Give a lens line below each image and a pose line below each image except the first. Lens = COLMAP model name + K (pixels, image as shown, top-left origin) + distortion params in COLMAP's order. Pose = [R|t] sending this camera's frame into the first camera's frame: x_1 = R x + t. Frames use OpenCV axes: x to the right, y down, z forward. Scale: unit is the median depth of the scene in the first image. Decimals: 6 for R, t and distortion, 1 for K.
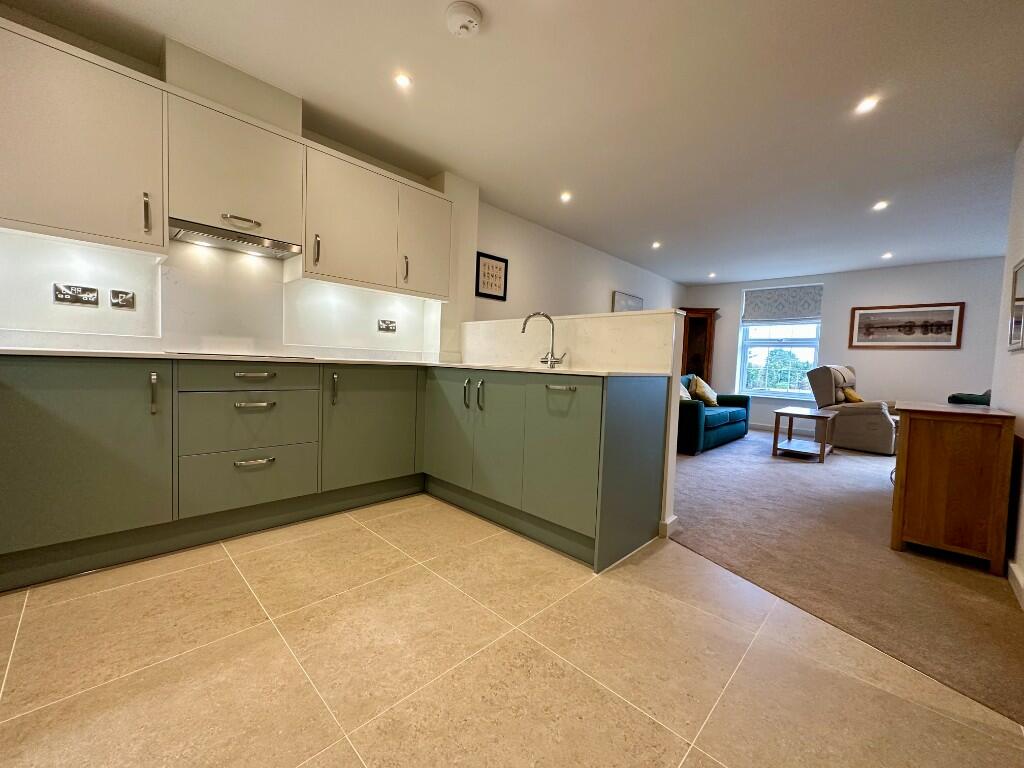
lens RADIAL K [[406.8, 0, 509.9], [0, 406.8, 384.2], [0, 0, 1]] dist [0.001178, 0.000123]
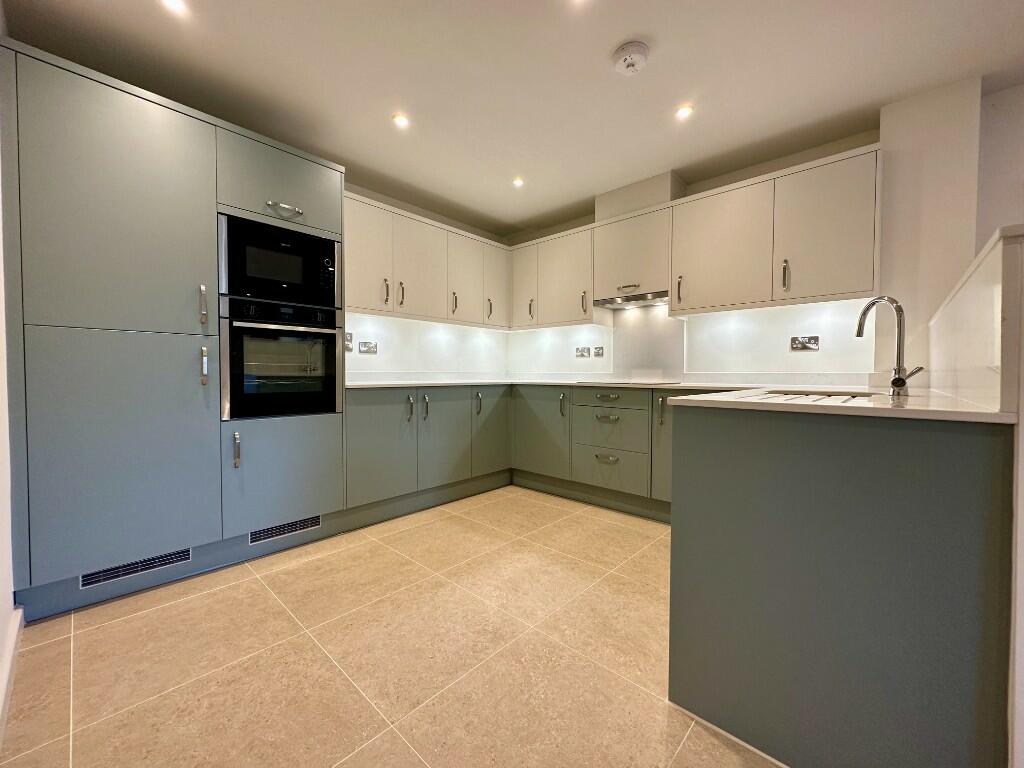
lens RADIAL K [[406.8, 0, 509.9], [0, 406.8, 384.2], [0, 0, 1]] dist [0.001178, 0.000123]
pose [[0.024923, -0.016877, -0.999547, 0.830647], [-0.061616, 0.997931, -0.018386, -0.017614], [0.997789, 0.062046, 0.023831, 0.654351]]
